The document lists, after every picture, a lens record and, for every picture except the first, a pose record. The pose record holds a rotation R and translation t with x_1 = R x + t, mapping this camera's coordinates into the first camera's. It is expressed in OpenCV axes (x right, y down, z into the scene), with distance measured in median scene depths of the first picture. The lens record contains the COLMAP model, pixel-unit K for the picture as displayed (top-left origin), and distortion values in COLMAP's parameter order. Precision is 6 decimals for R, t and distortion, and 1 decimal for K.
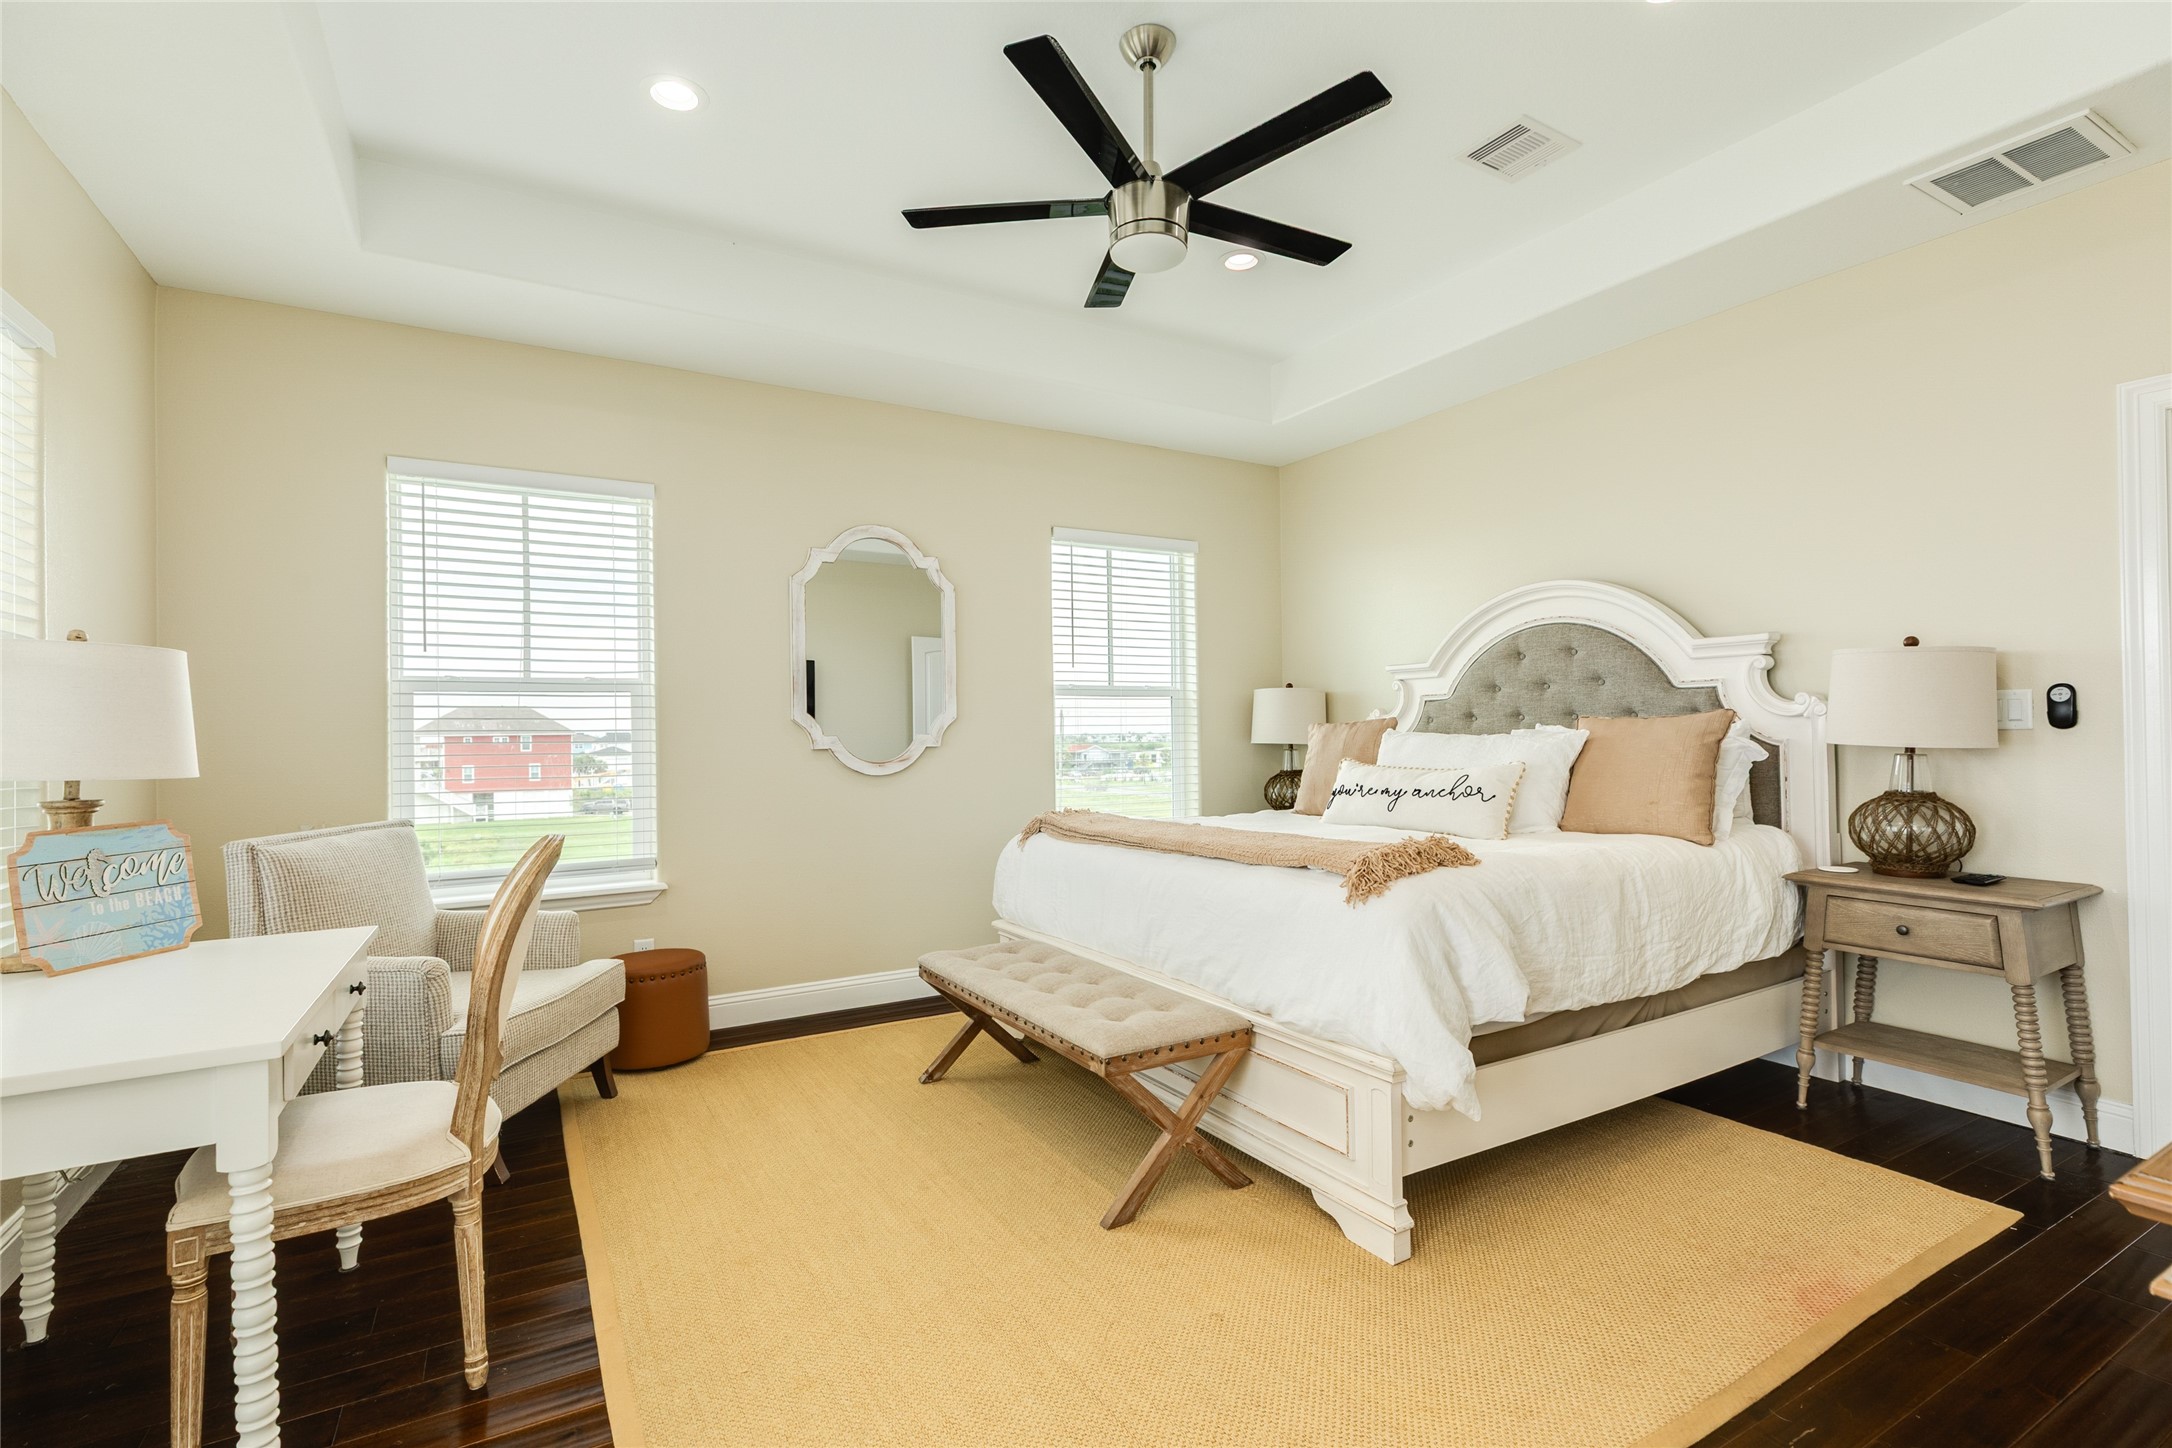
lens RADIAL K [[993.3, 0, 1096.3], [0, 993.3, 722.6], [0, 0, 1]] dist [0.003709, -0.000385]
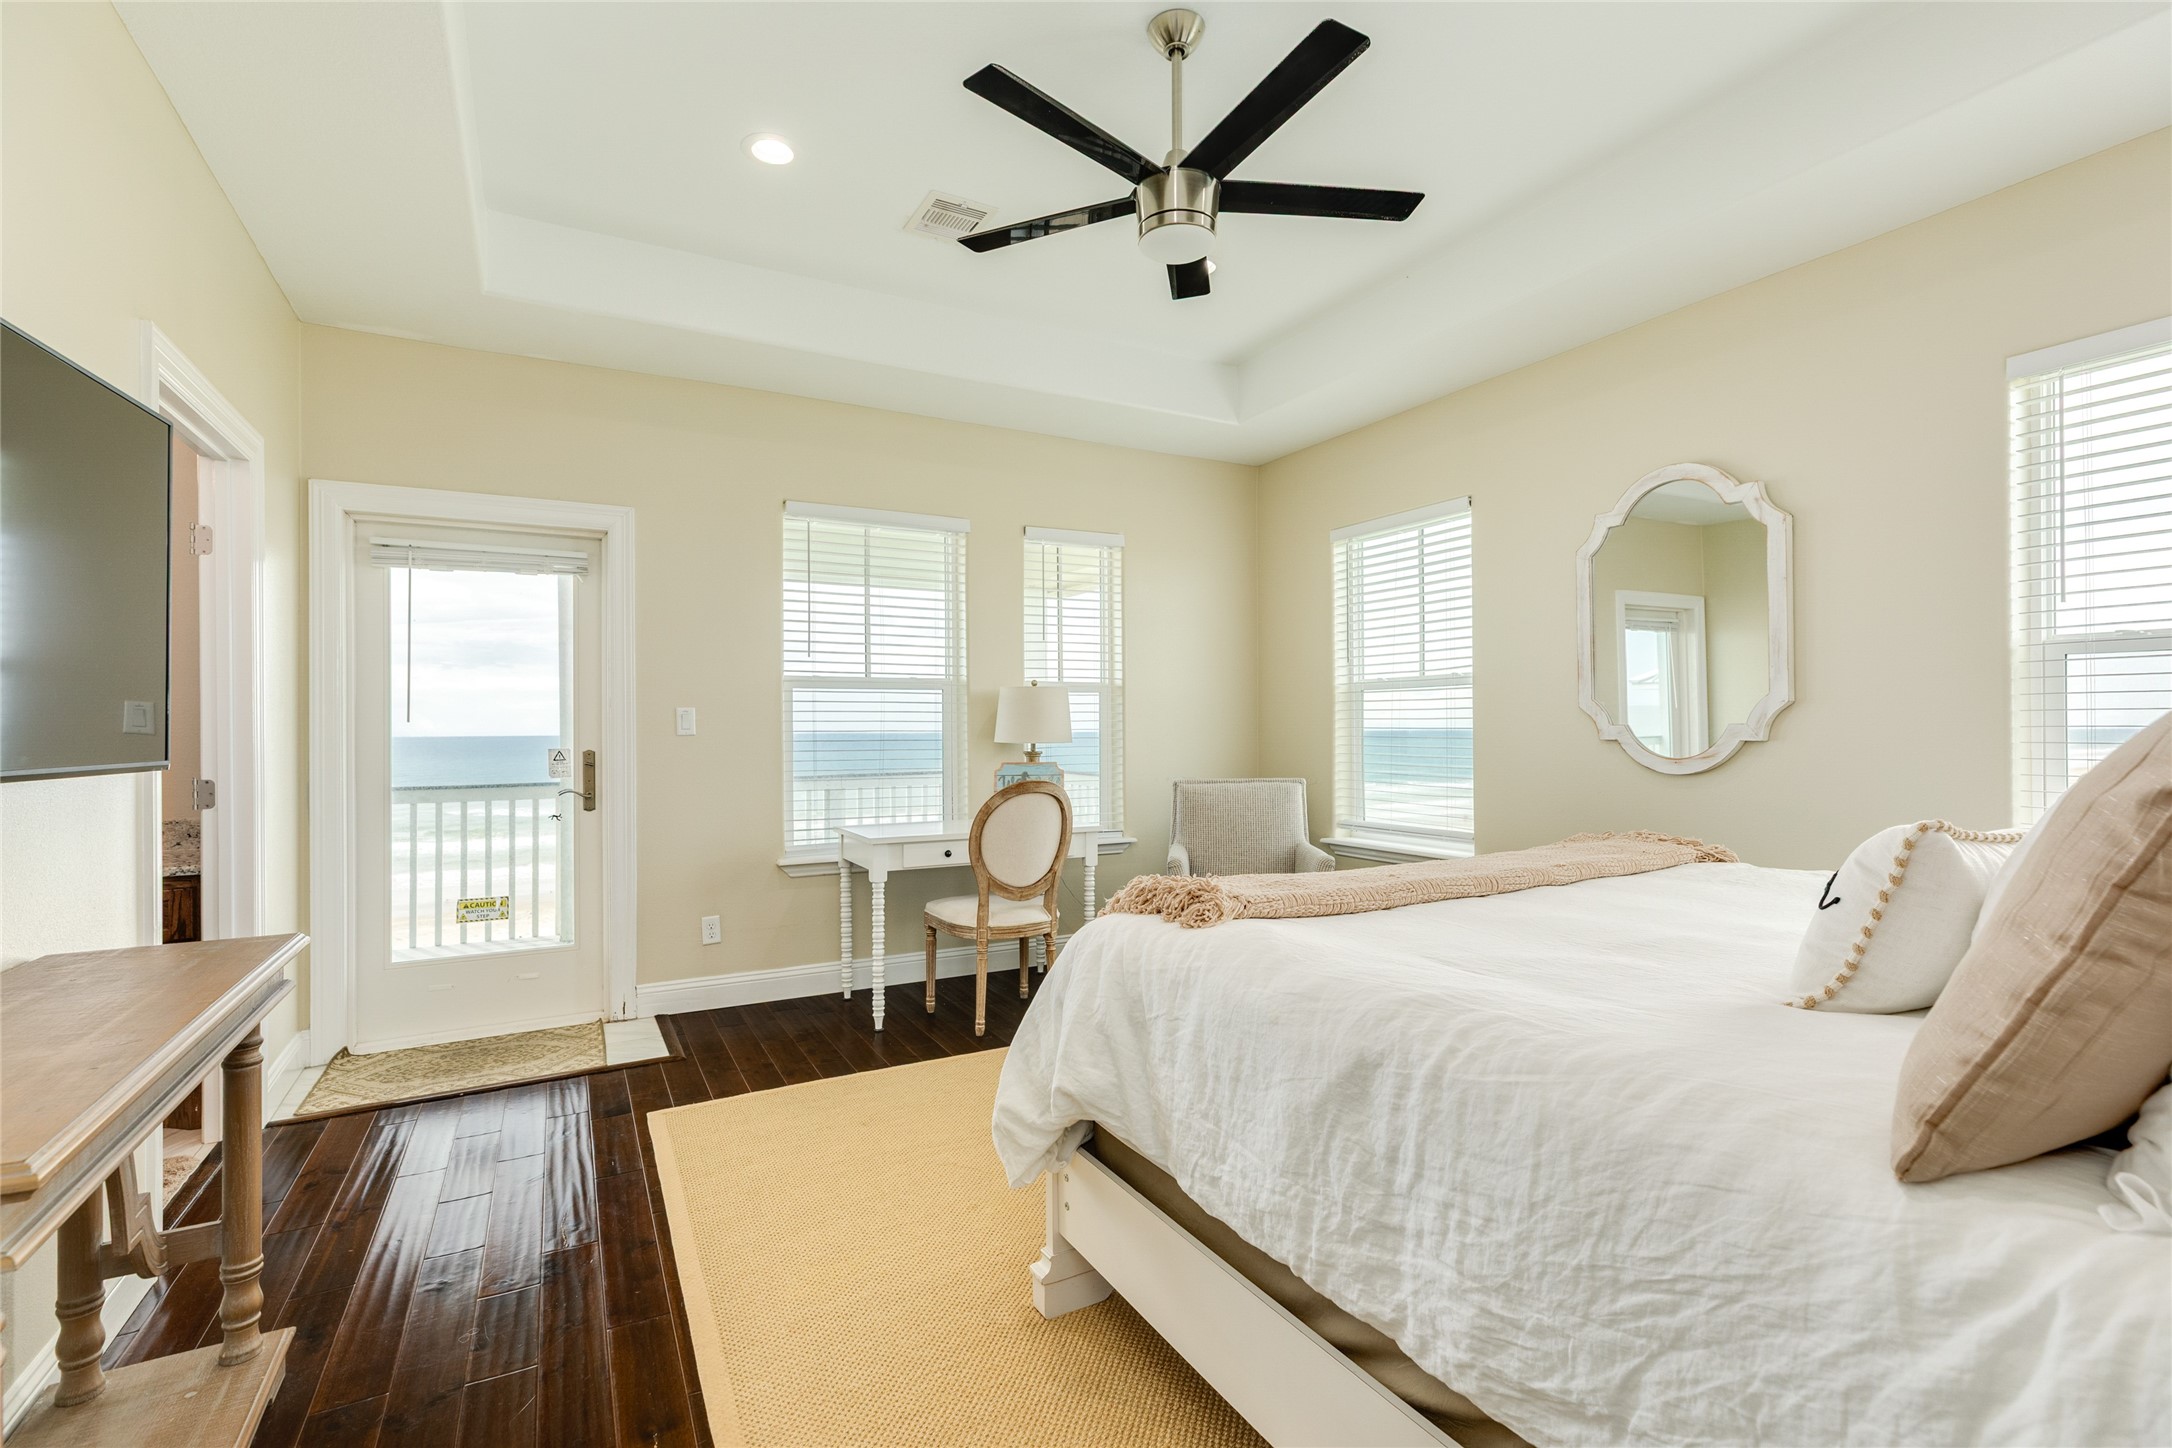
lens RADIAL K [[993.3, 0, 1078.7], [0, 993.3, 717.2], [0, 0, 1]] dist [0.003709, -0.000385]
pose [[-0.034107, 0.002759, -0.999414, 0.975371], [0.016364, 0.999864, 0.002201, -0.004307], [0.999284, -0.016279, -0.034147, 0.865700]]
